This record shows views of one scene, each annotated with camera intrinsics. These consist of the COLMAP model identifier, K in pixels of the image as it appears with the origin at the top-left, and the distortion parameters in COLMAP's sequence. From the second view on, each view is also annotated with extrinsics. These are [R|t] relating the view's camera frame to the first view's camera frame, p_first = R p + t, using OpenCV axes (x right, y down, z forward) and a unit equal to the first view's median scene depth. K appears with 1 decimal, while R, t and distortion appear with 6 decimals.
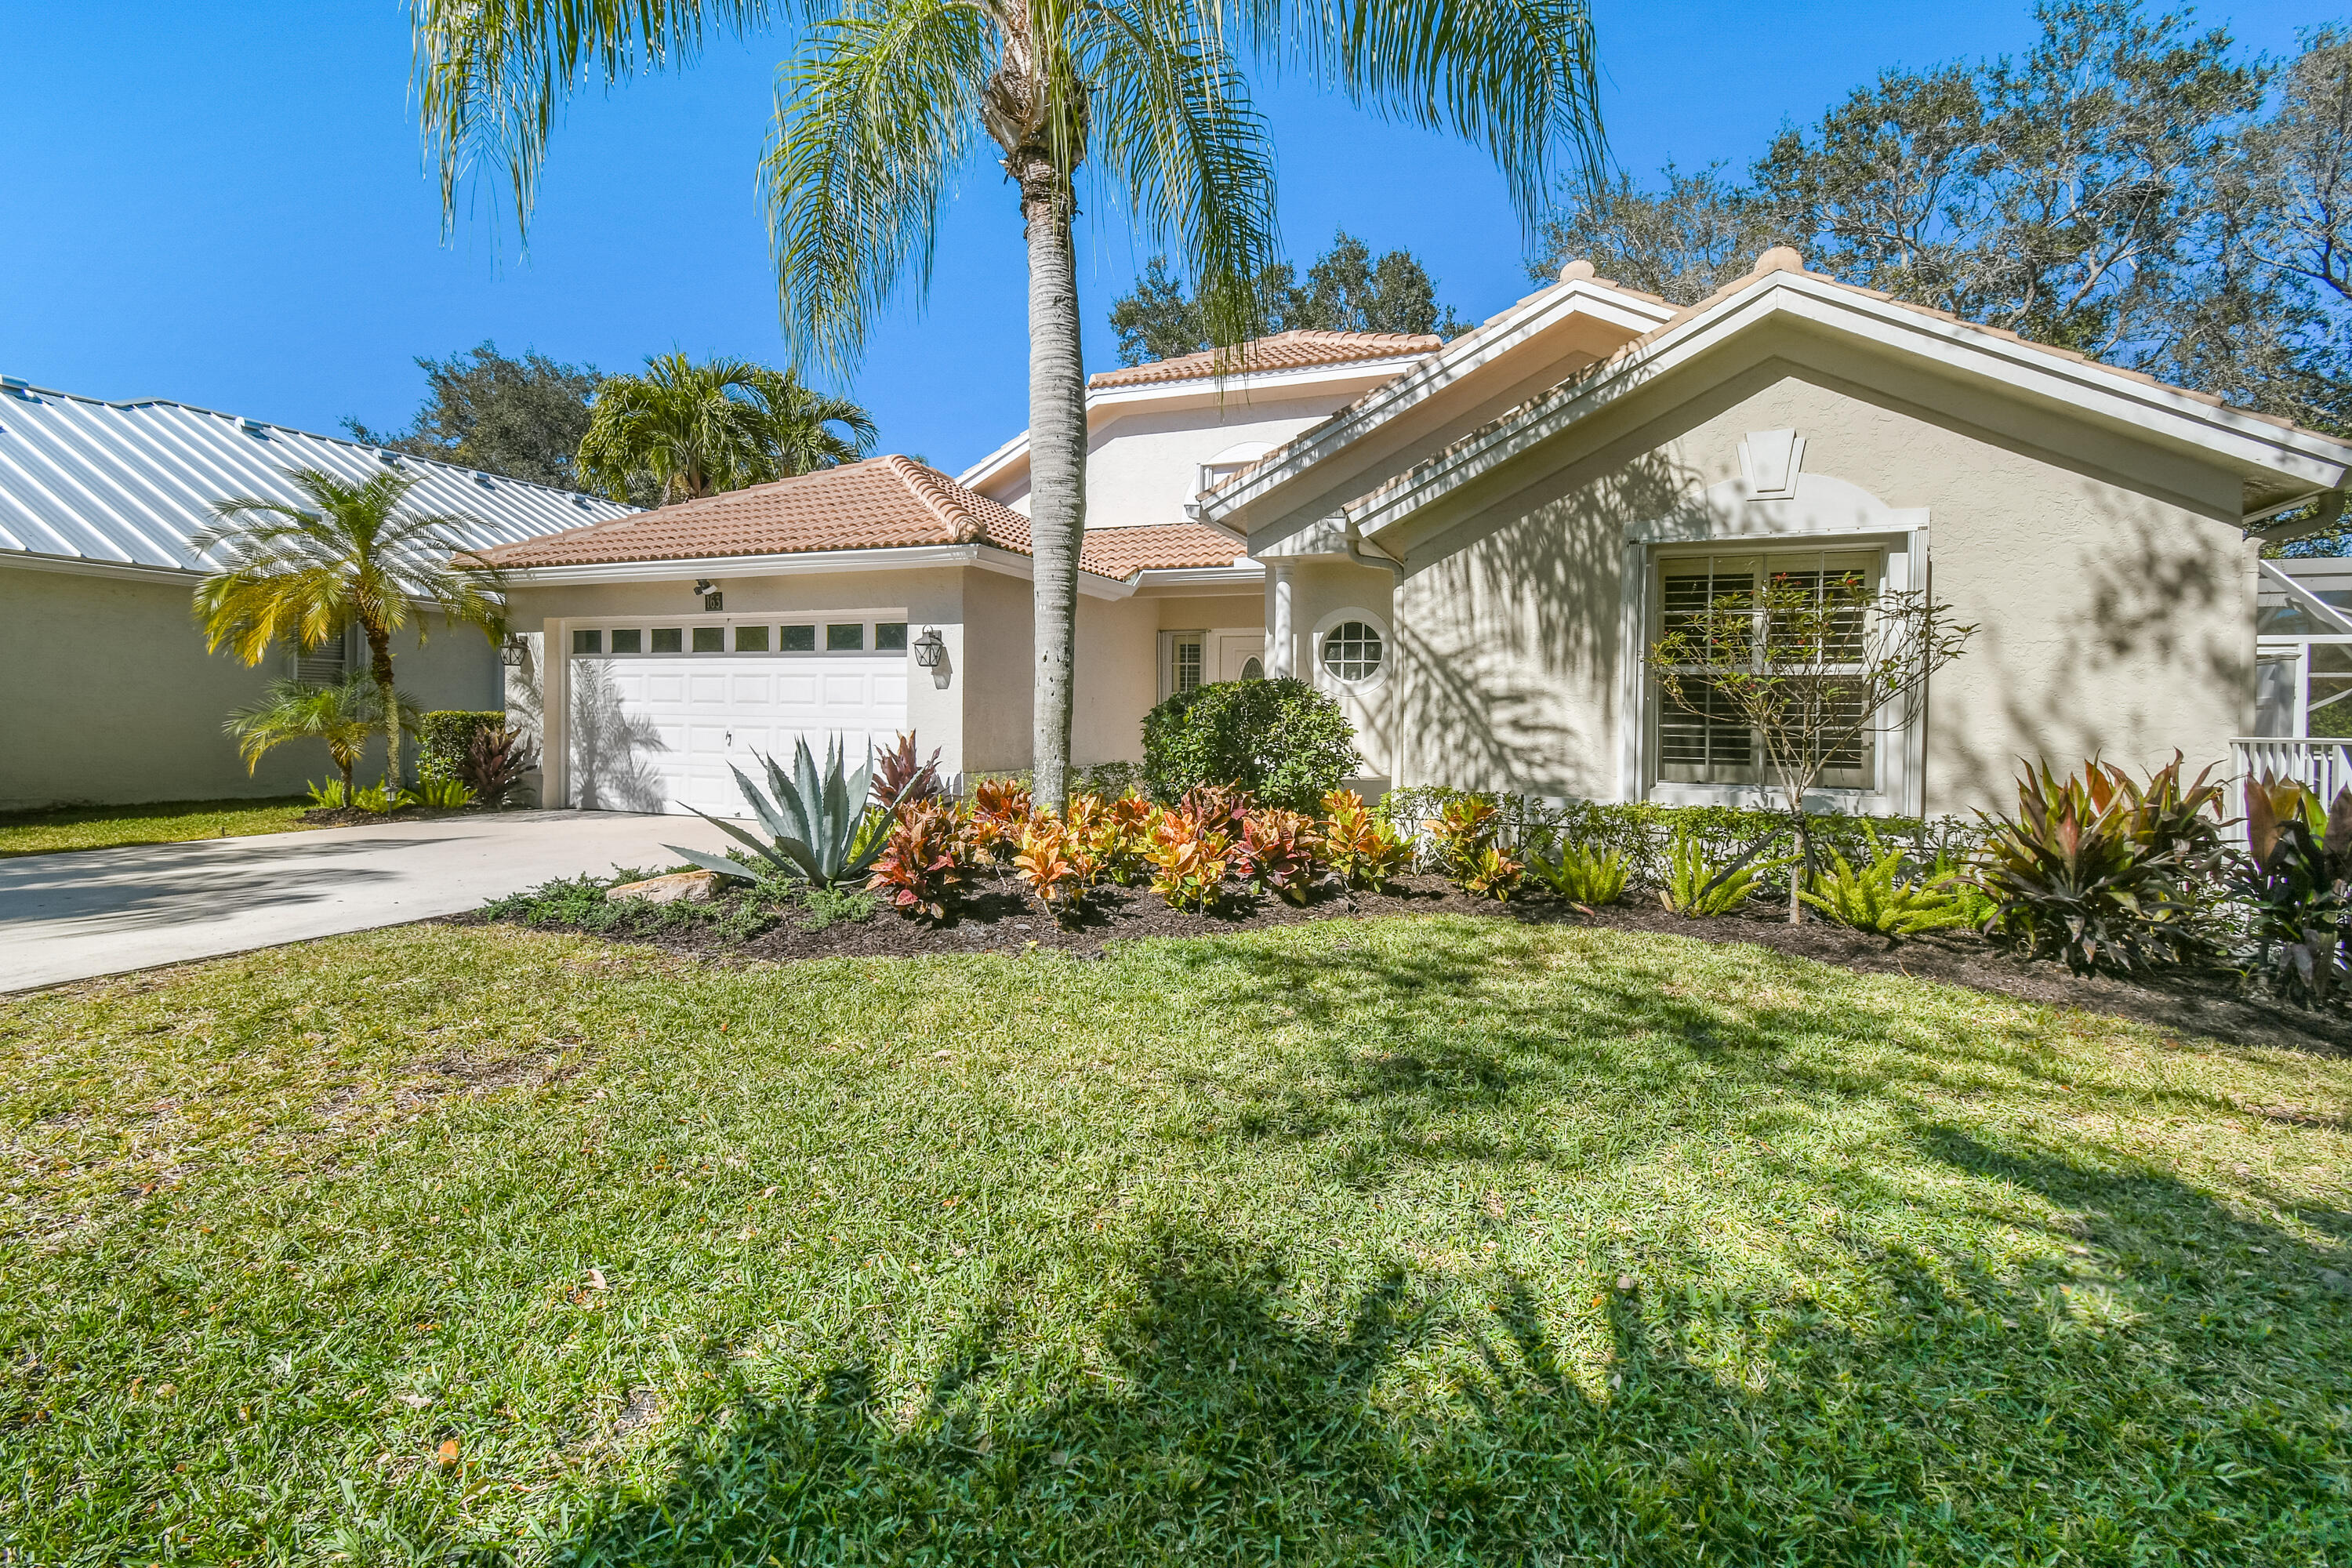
lens RADIAL K [[1042.1, 0, 1177.6], [0, 1042.1, 754.6], [0, 0, 1]] dist [0.000856, -0.000622]
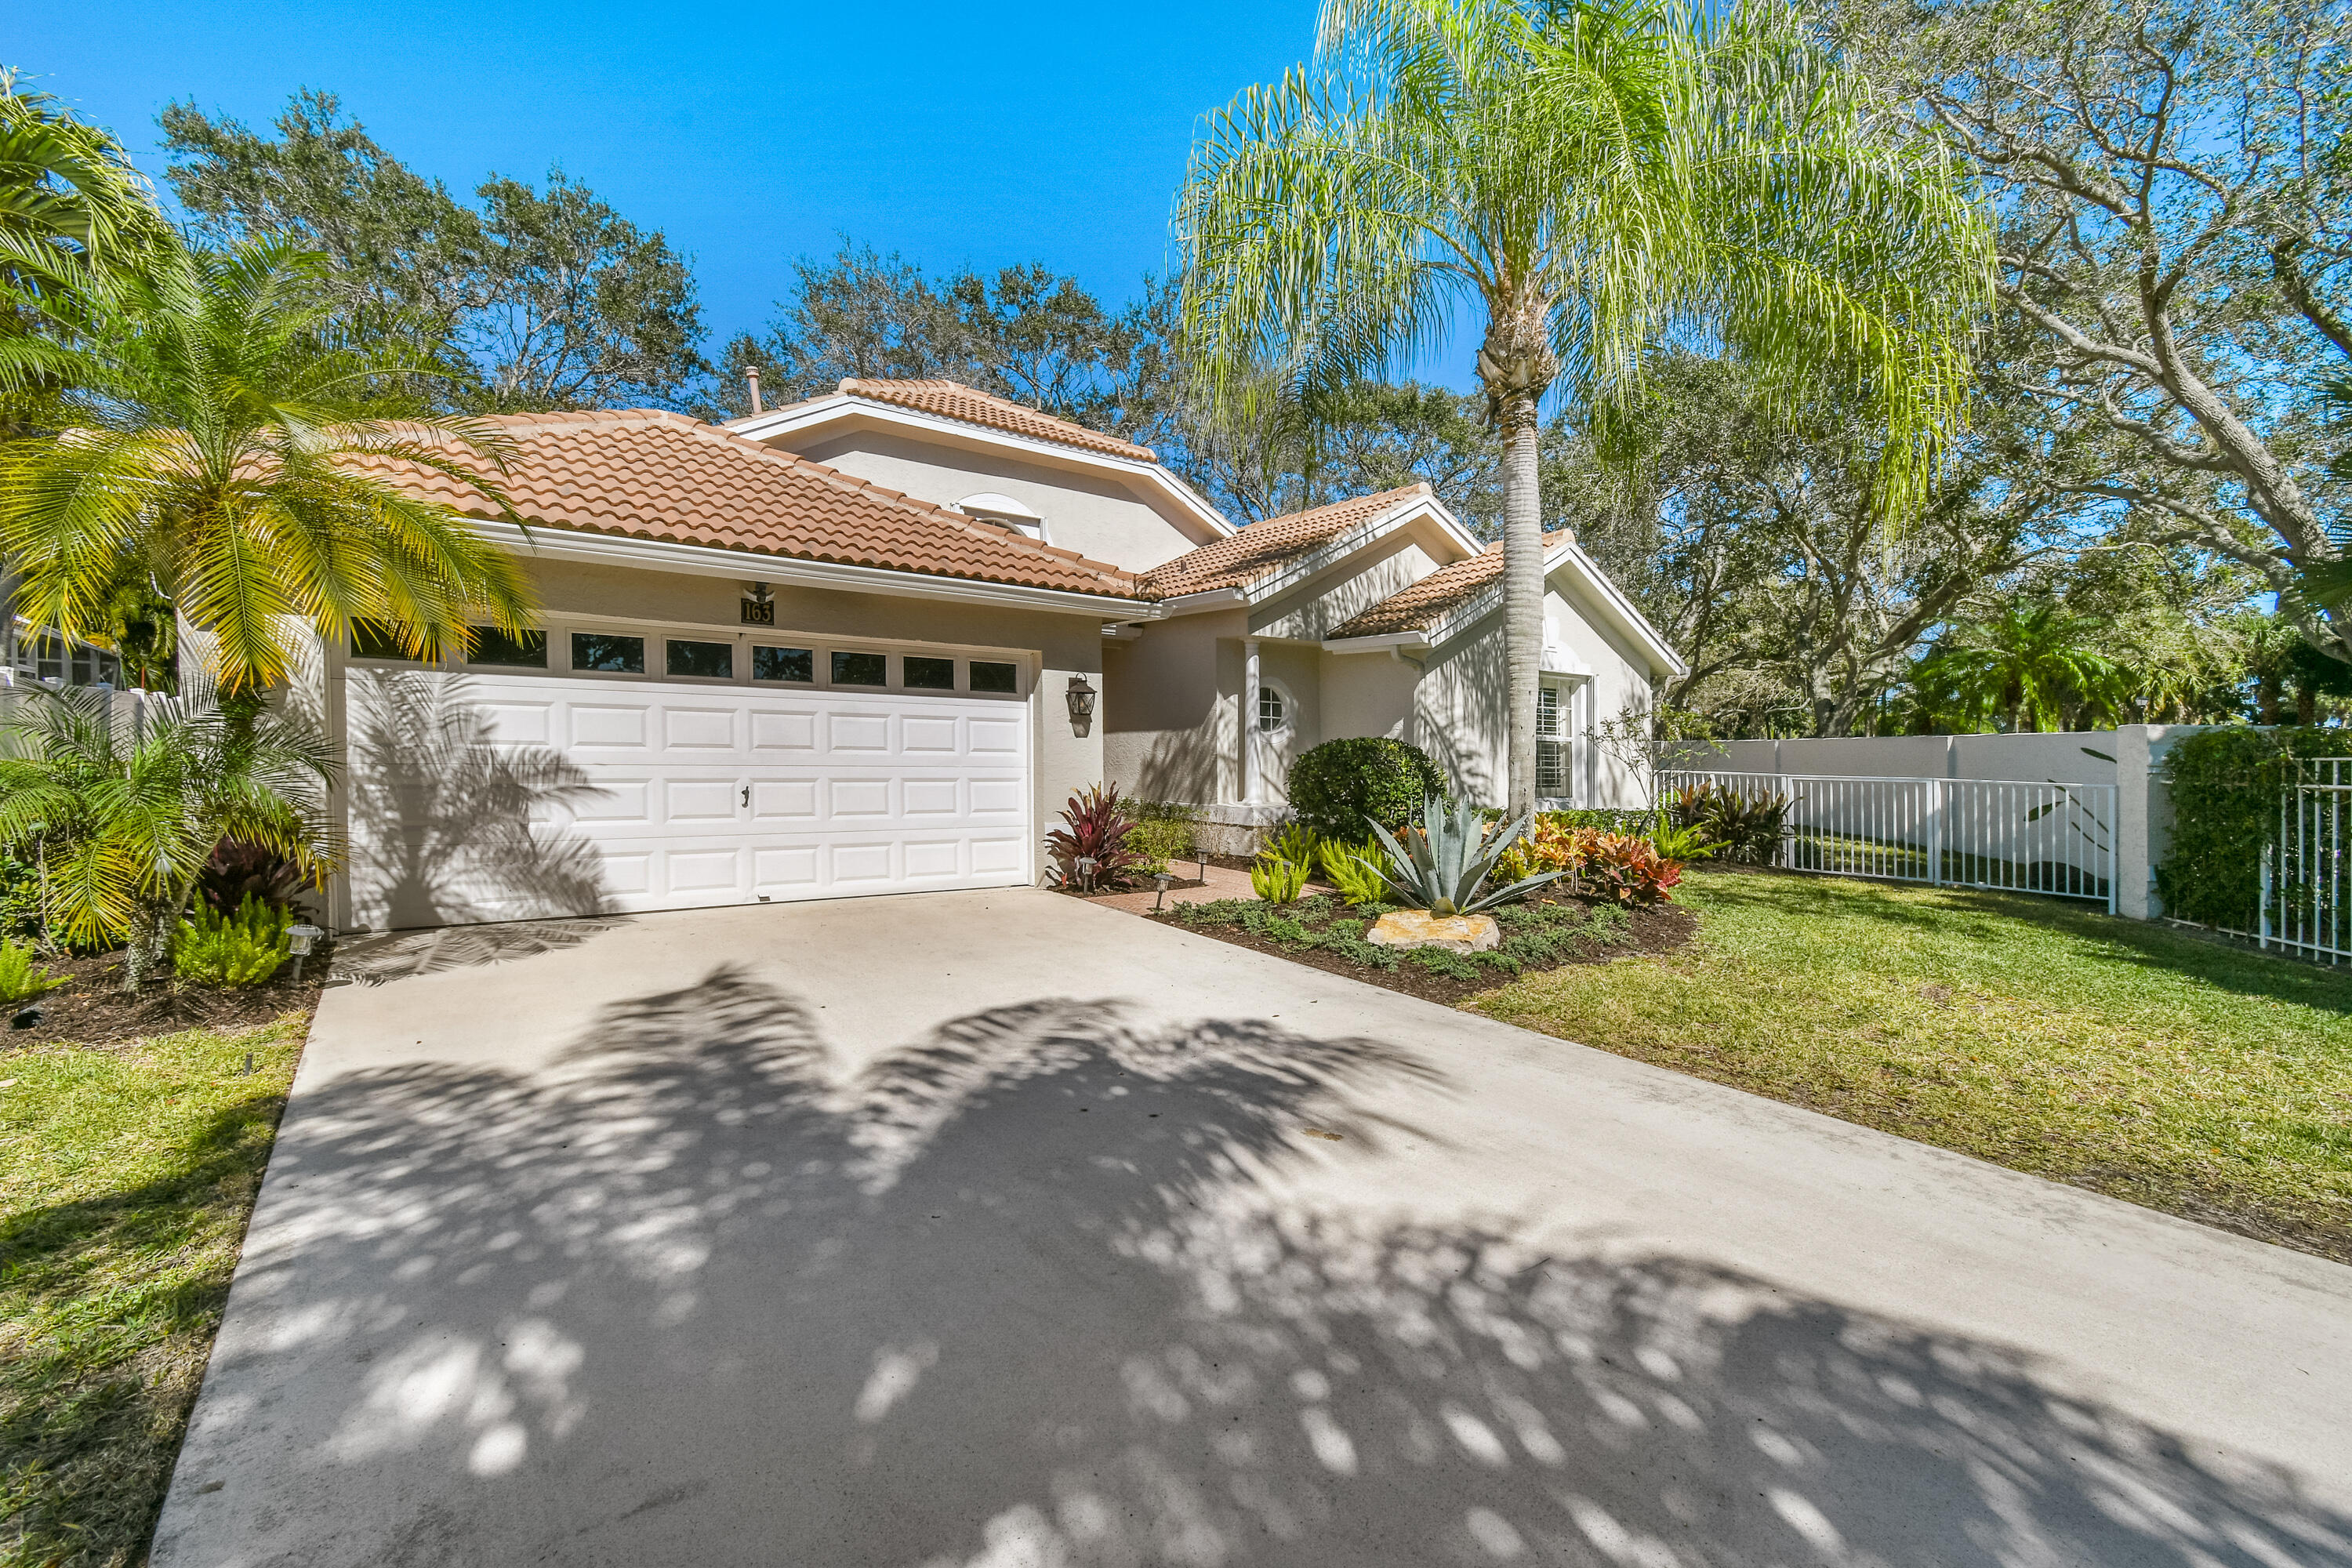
lens RADIAL K [[1042.1, 0, 1177.6], [0, 1042.1, 754.6], [0, 0, 1]] dist [0.000856, -0.000622]
pose [[0.527770, -0.006610, 0.849361, -1.269038], [0.012781, 0.999918, -0.000161, -0.059351], [-0.849291, 0.010940, 0.527812, 0.506932]]
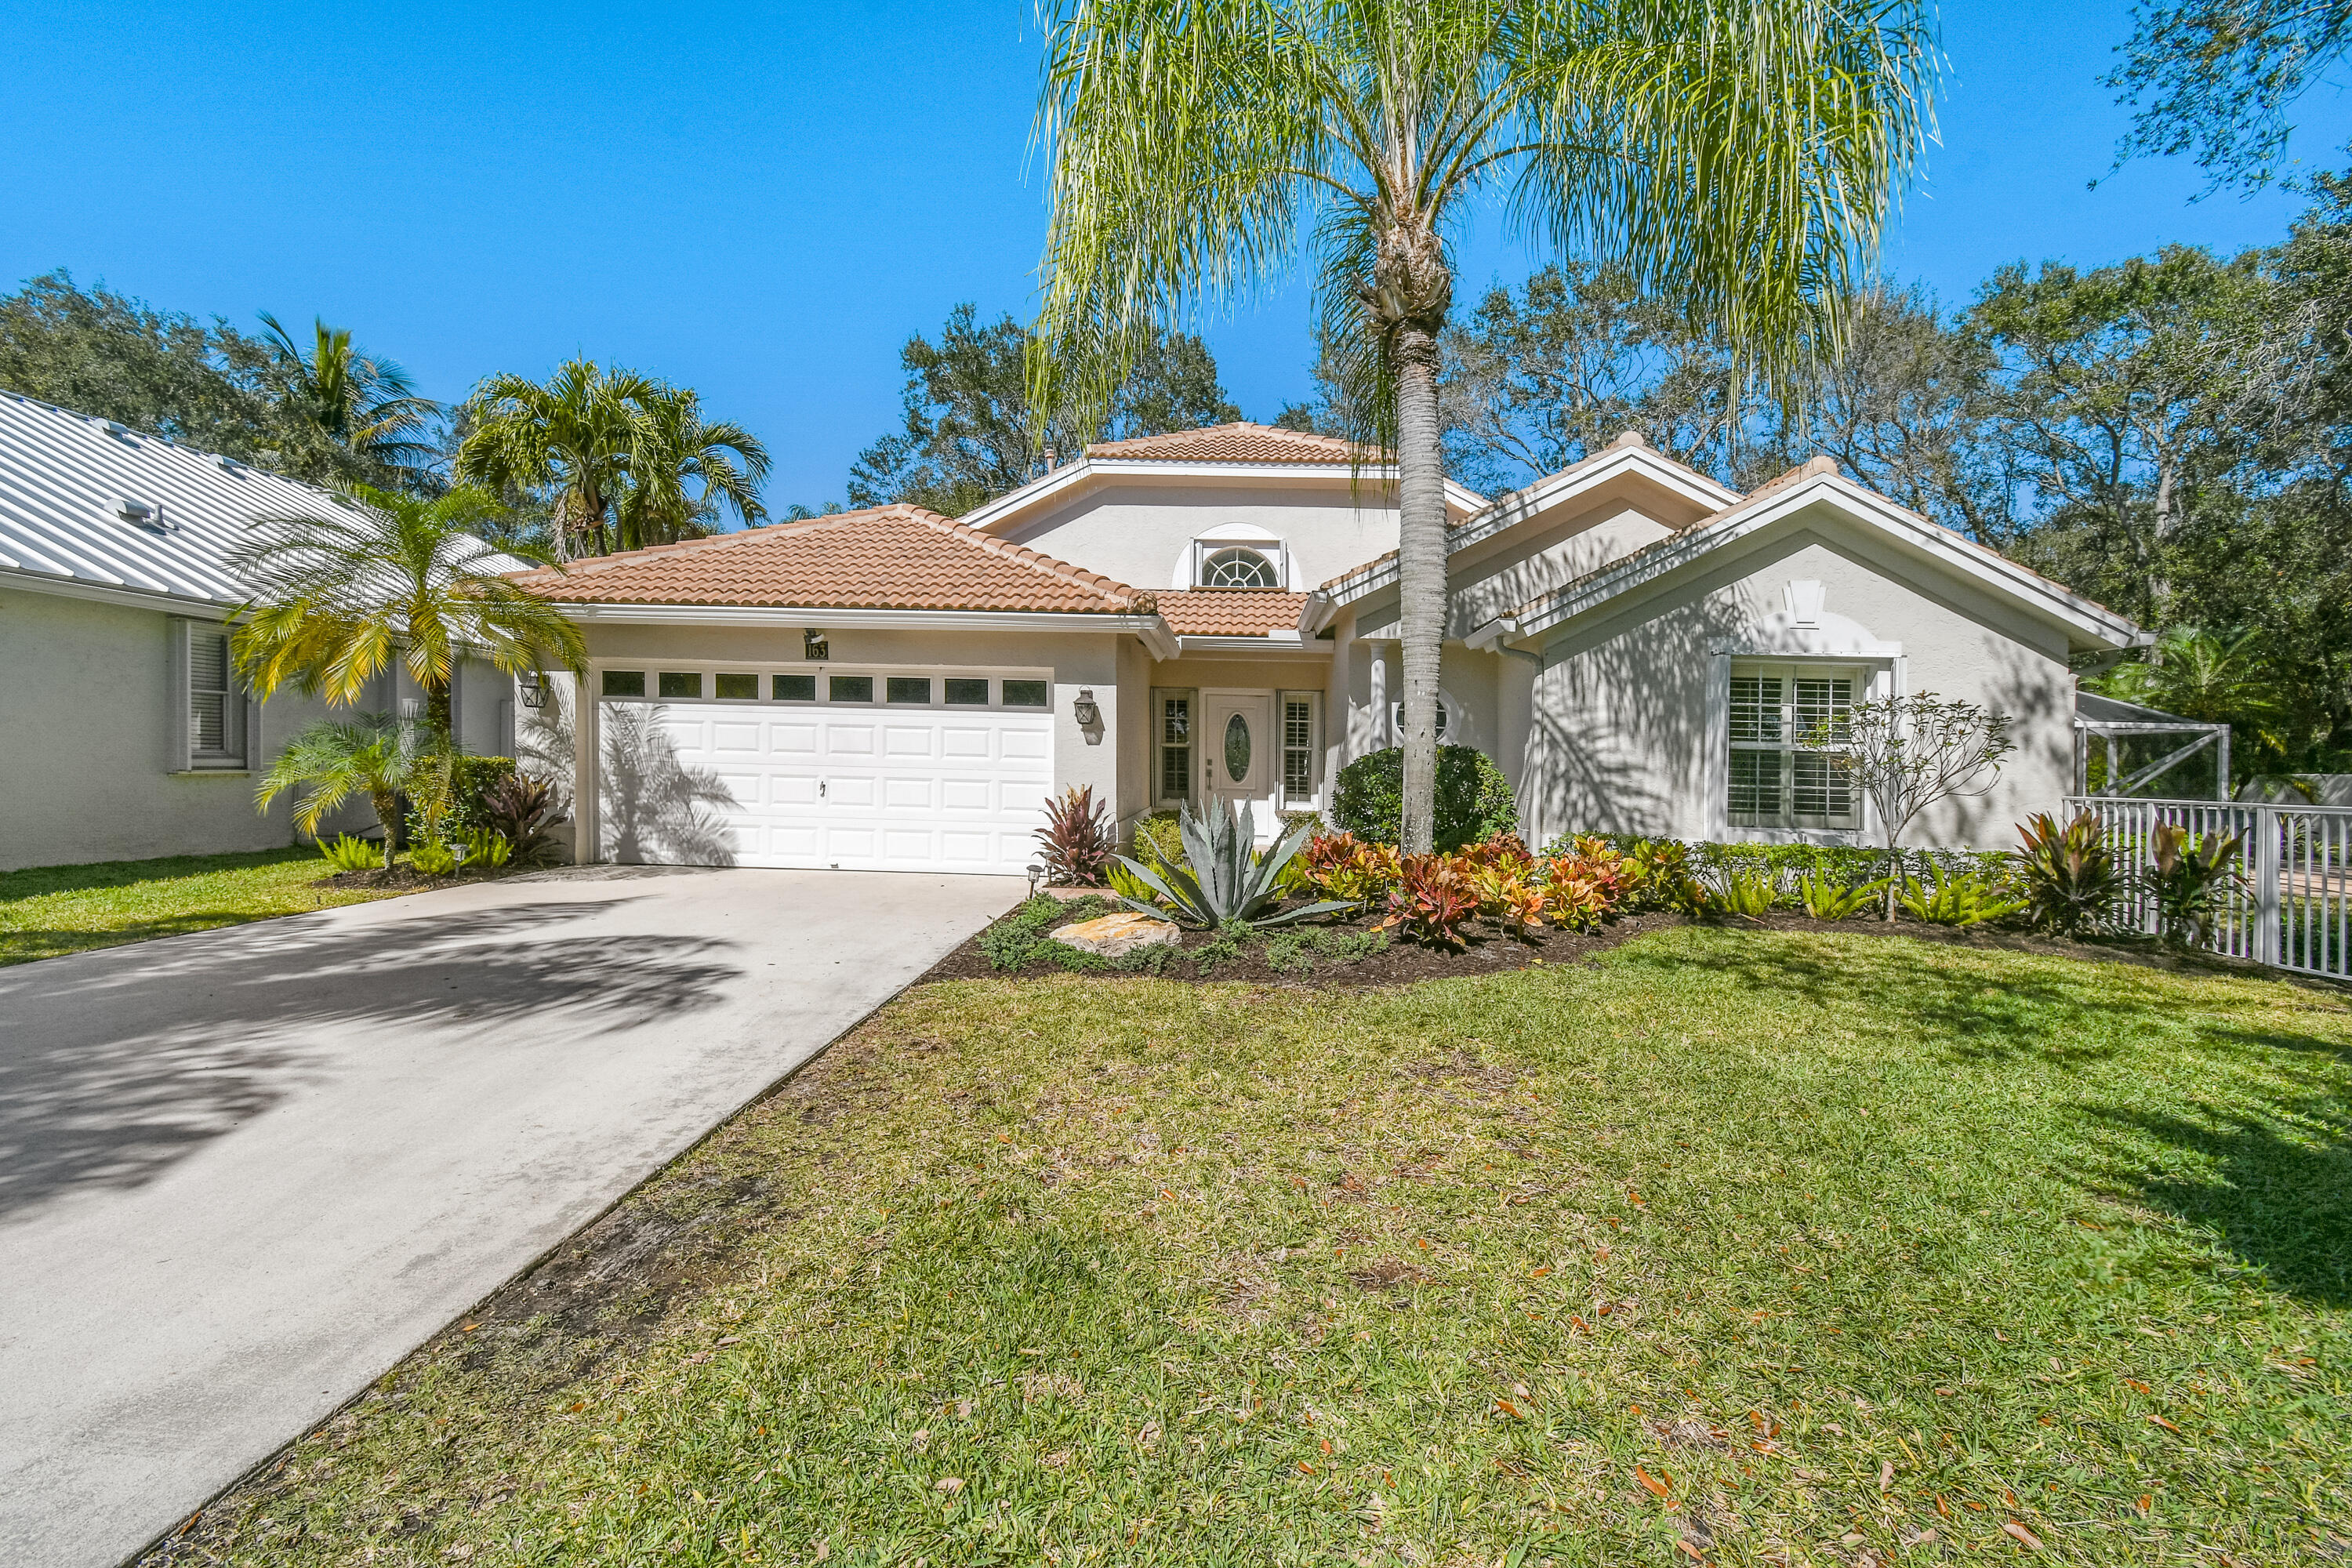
lens RADIAL K [[1035.6, 0, 1184.2], [0, 1035.6, 795.3], [0, 0, 1]] dist [-0.002419, -0.000286]
pose [[0.945270, 0.001462, 0.326287, -0.606620], [-0.002209, 0.999996, 0.001917, -0.018465], [-0.326283, -0.002533, 0.945269, -0.046050]]
